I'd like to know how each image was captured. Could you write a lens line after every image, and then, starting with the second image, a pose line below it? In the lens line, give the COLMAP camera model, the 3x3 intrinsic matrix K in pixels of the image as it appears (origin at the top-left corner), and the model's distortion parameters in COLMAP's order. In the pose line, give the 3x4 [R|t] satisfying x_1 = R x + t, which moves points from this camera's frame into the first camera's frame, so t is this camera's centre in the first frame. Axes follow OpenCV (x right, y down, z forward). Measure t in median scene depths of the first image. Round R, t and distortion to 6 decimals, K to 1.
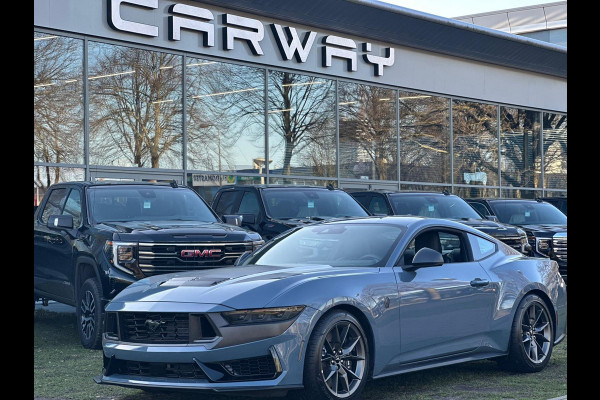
lens RADIAL K [[1191.7, 0, 300.0], [0, 1191.7, 200.0], [0, 0, 1]] dist [0.163796, 0.272732]
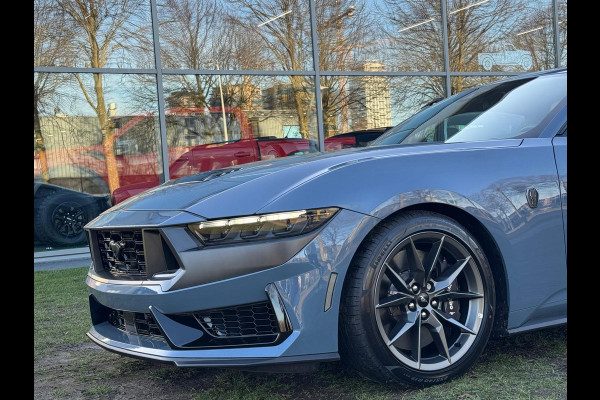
lens RADIAL K [[867.2, 0, 300.0], [0, 867.2, 200.0], [0, 0, 1]] dist [0.128120, 0.010941]
pose [[0.930454, -0.047900, -0.363263, 0.100288], [0.074311, 0.995484, 0.059073, 0.046483], [0.358793, -0.081959, 0.929812, 0.480403]]
